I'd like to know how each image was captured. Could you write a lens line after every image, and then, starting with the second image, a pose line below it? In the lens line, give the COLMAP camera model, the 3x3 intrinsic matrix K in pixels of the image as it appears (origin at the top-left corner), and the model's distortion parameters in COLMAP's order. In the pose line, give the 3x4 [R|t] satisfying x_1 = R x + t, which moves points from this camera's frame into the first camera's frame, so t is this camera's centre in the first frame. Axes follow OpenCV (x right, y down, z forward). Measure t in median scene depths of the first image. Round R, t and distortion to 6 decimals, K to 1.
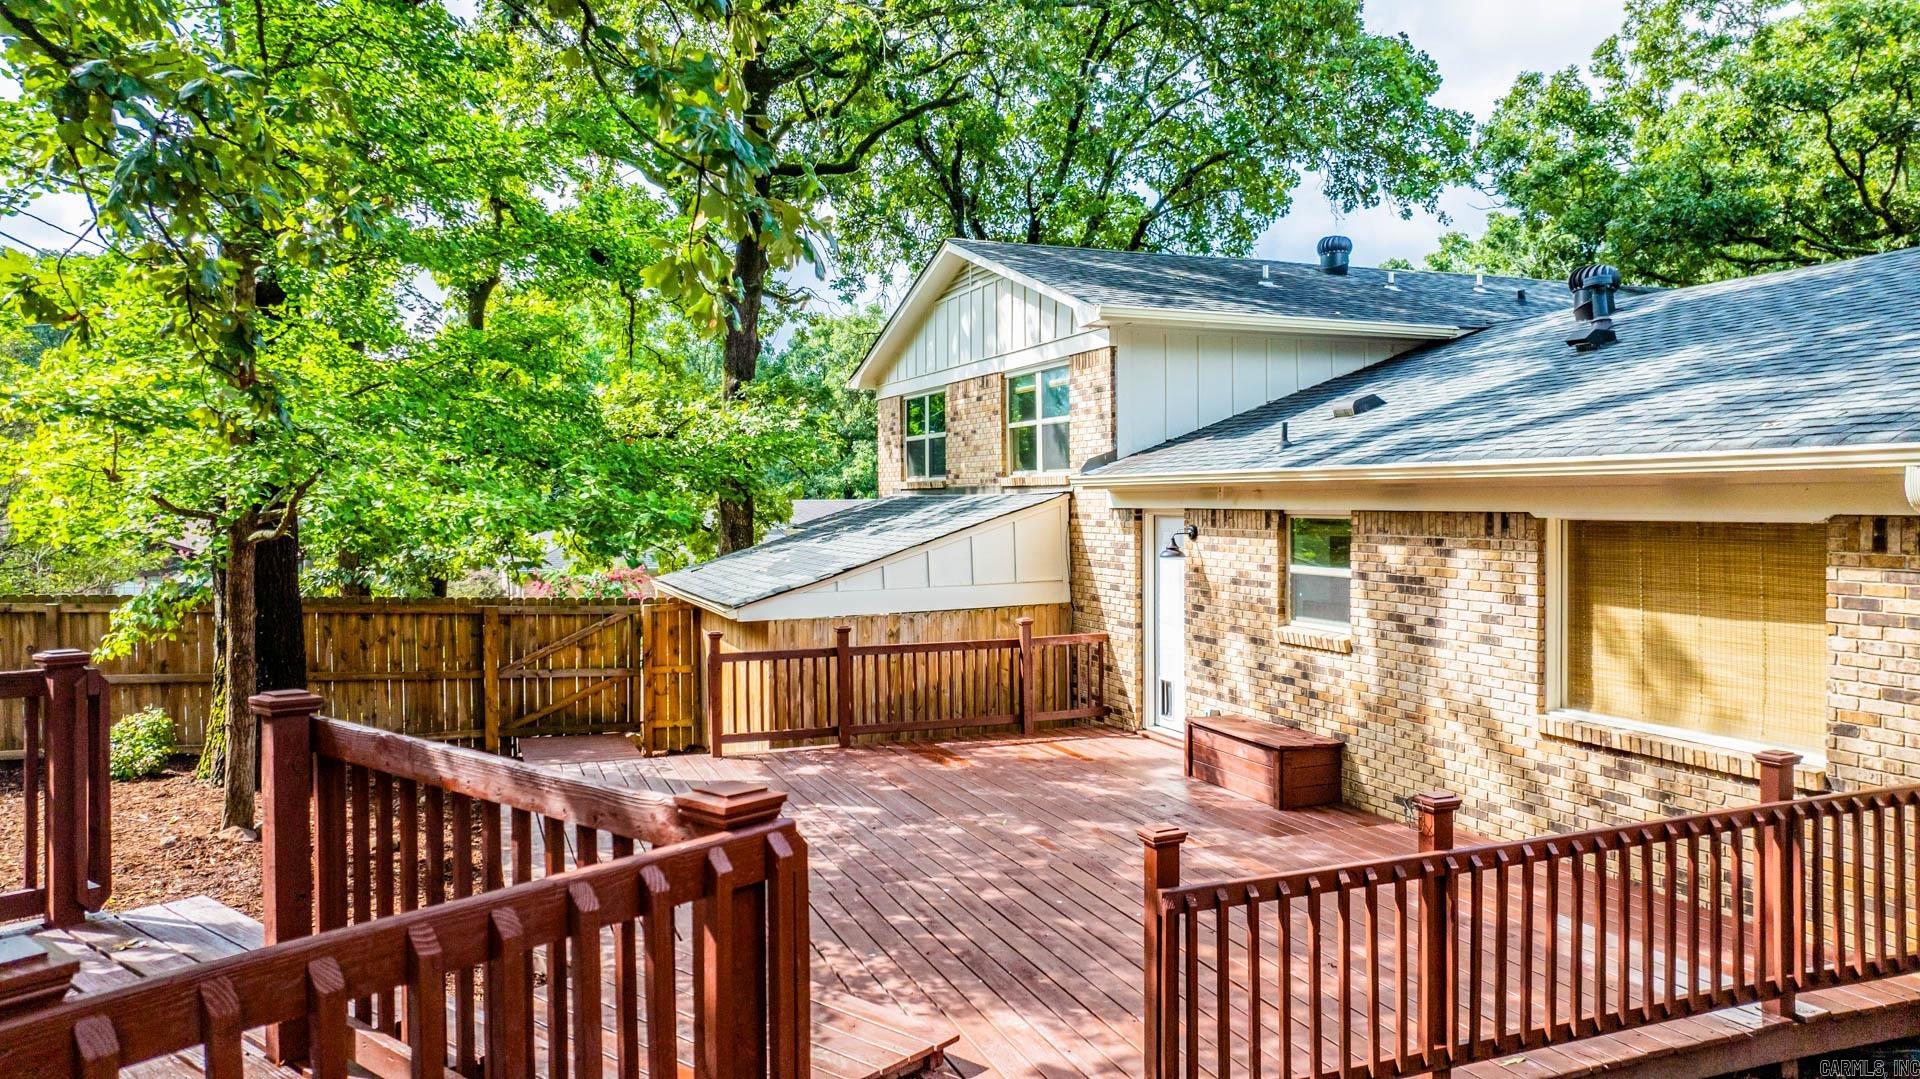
lens RADIAL K [[1354.1, 0, 960.7], [0, 1354.1, 528.7], [0, 0, 1]] dist [-0.037072, 0.046919]
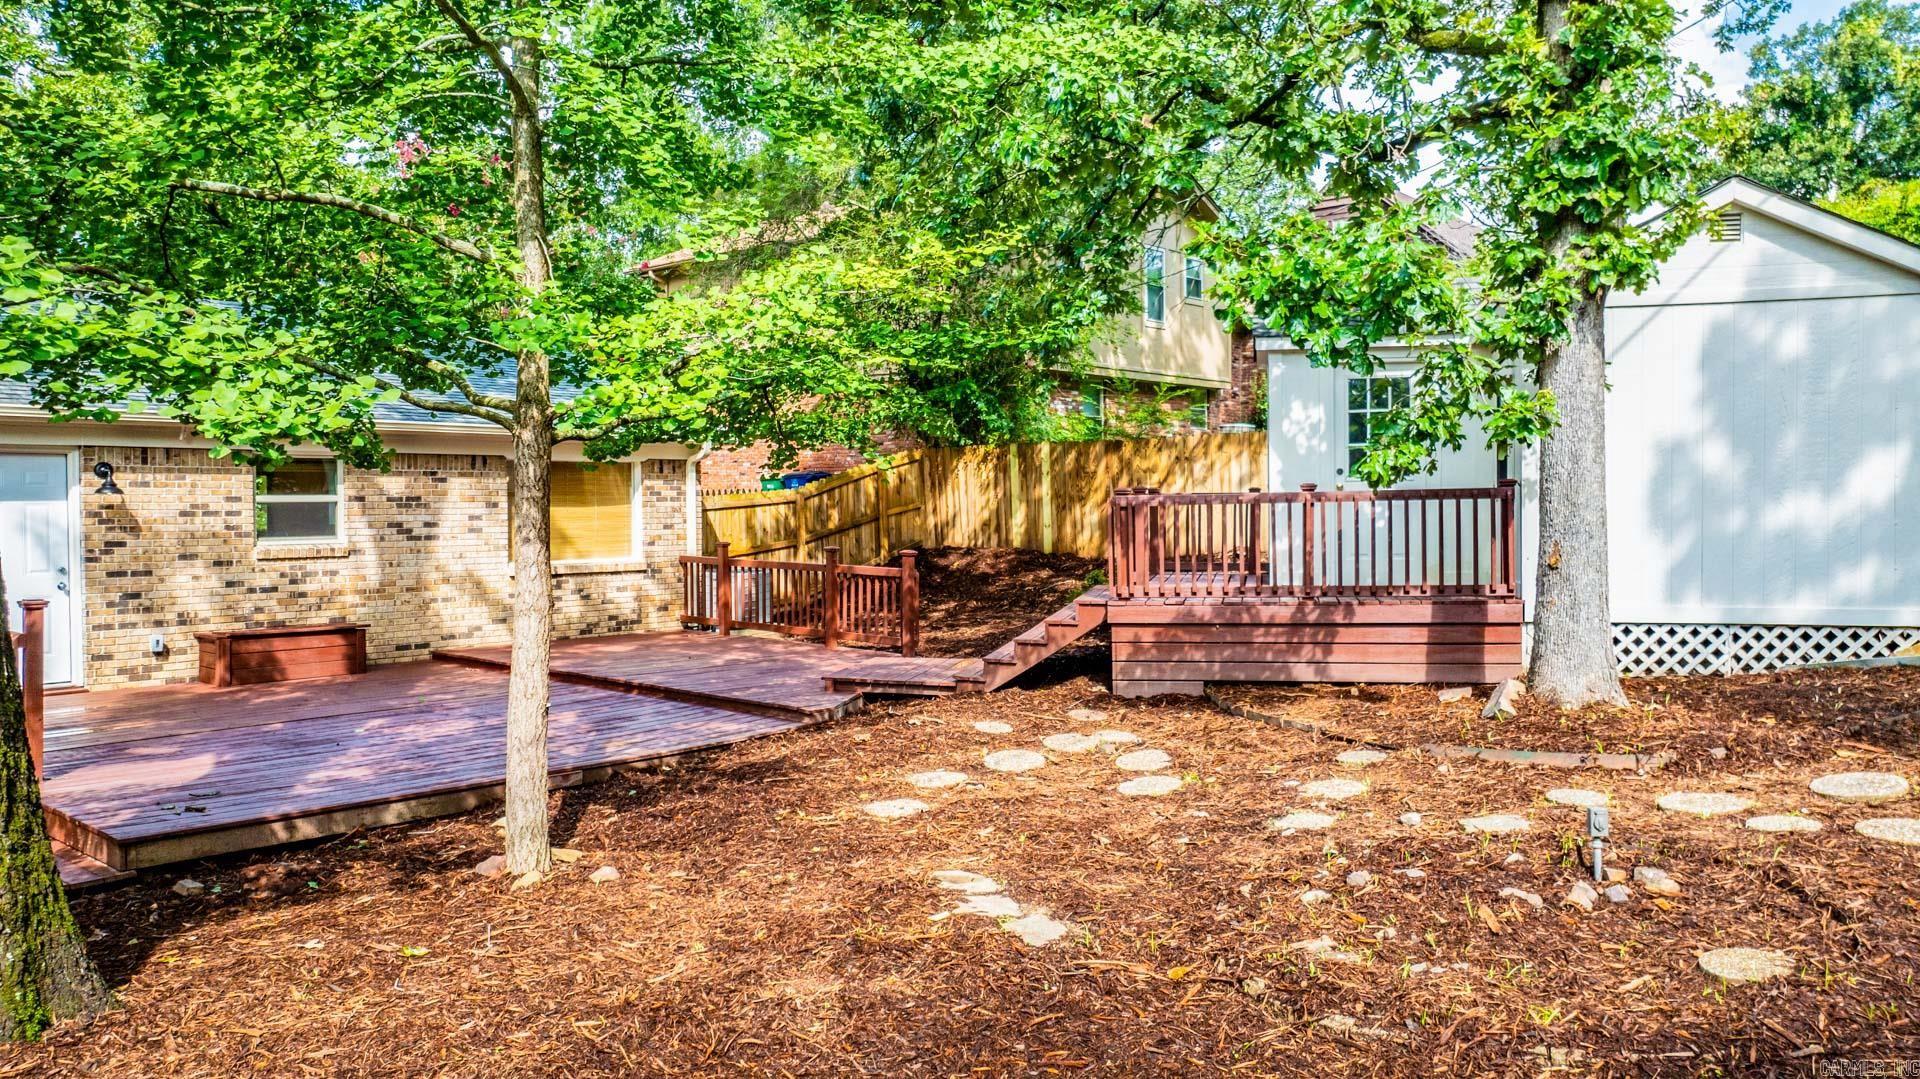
lens RADIAL K [[1354.1, 0, 959.0], [0, 1354.1, 535.9], [0, 0, 1]] dist [-0.037072, 0.046919]
pose [[-0.477340, -0.022767, 0.878424, -1.247347], [0.022132, 0.999036, 0.037920, 0.034342], [-0.878440, 0.037542, -0.476376, 1.138202]]
